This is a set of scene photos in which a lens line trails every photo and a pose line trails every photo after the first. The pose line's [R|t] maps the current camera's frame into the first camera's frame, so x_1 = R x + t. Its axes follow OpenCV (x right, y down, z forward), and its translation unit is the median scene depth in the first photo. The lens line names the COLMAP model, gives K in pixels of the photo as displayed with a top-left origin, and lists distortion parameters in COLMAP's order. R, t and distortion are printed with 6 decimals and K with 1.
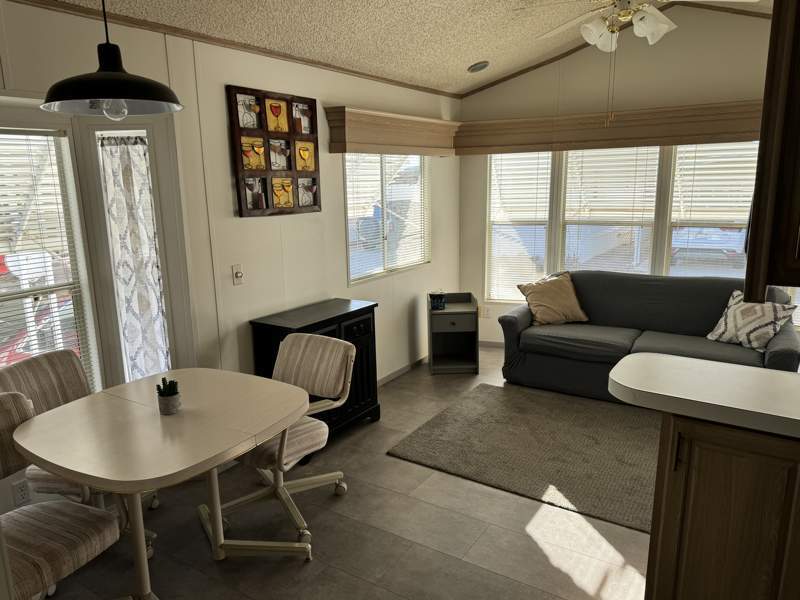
lens RADIAL K [[569.4, 0, 400.0], [0, 569.4, 300.0], [0, 0, 1]] dist [0.086500, -0.122726]
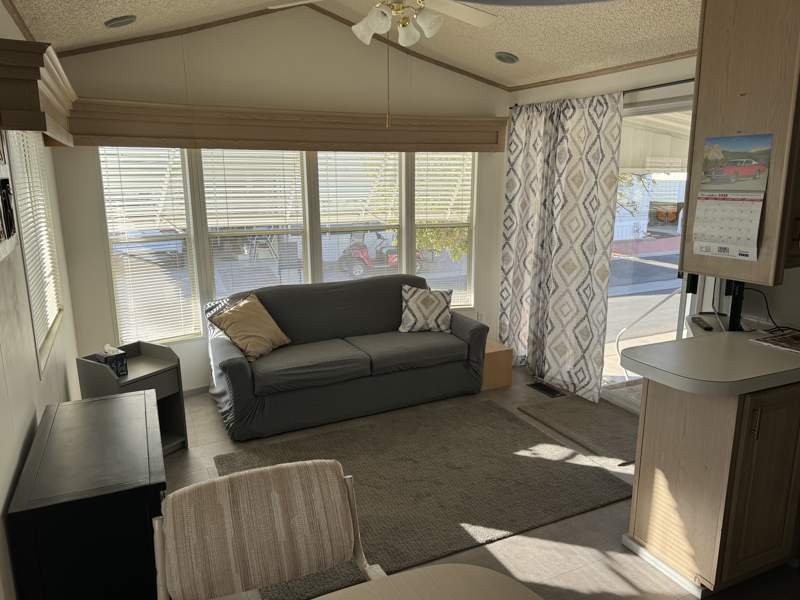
lens RADIAL K [[569.4, 0, 400.0], [0, 569.4, 300.0], [0, 0, 1]] dist [0.086500, -0.122726]
pose [[0.522775, -0.165284, 0.836294, -0.399939], [0.170708, 0.981450, 0.087261, -0.096702], [-0.835203, 0.097144, 0.541293, 0.465768]]
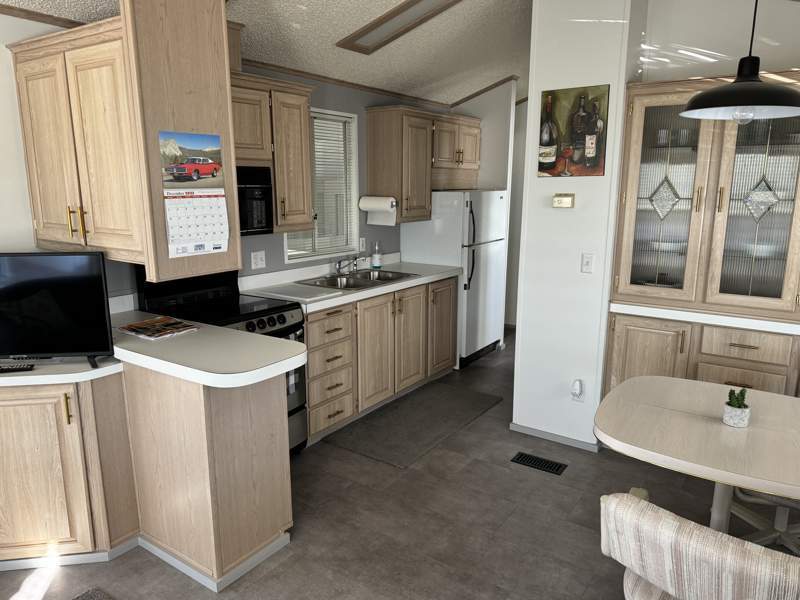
lens RADIAL K [[569.4, 0, 400.0], [0, 569.4, 300.0], [0, 0, 1]] dist [0.086500, -0.122726]
pose [[-0.999746, 0.006533, 0.021558, 0.080164], [0.014580, 0.917197, 0.398166, -0.228047], [-0.017171, 0.398379, -0.917060, 1.095965]]
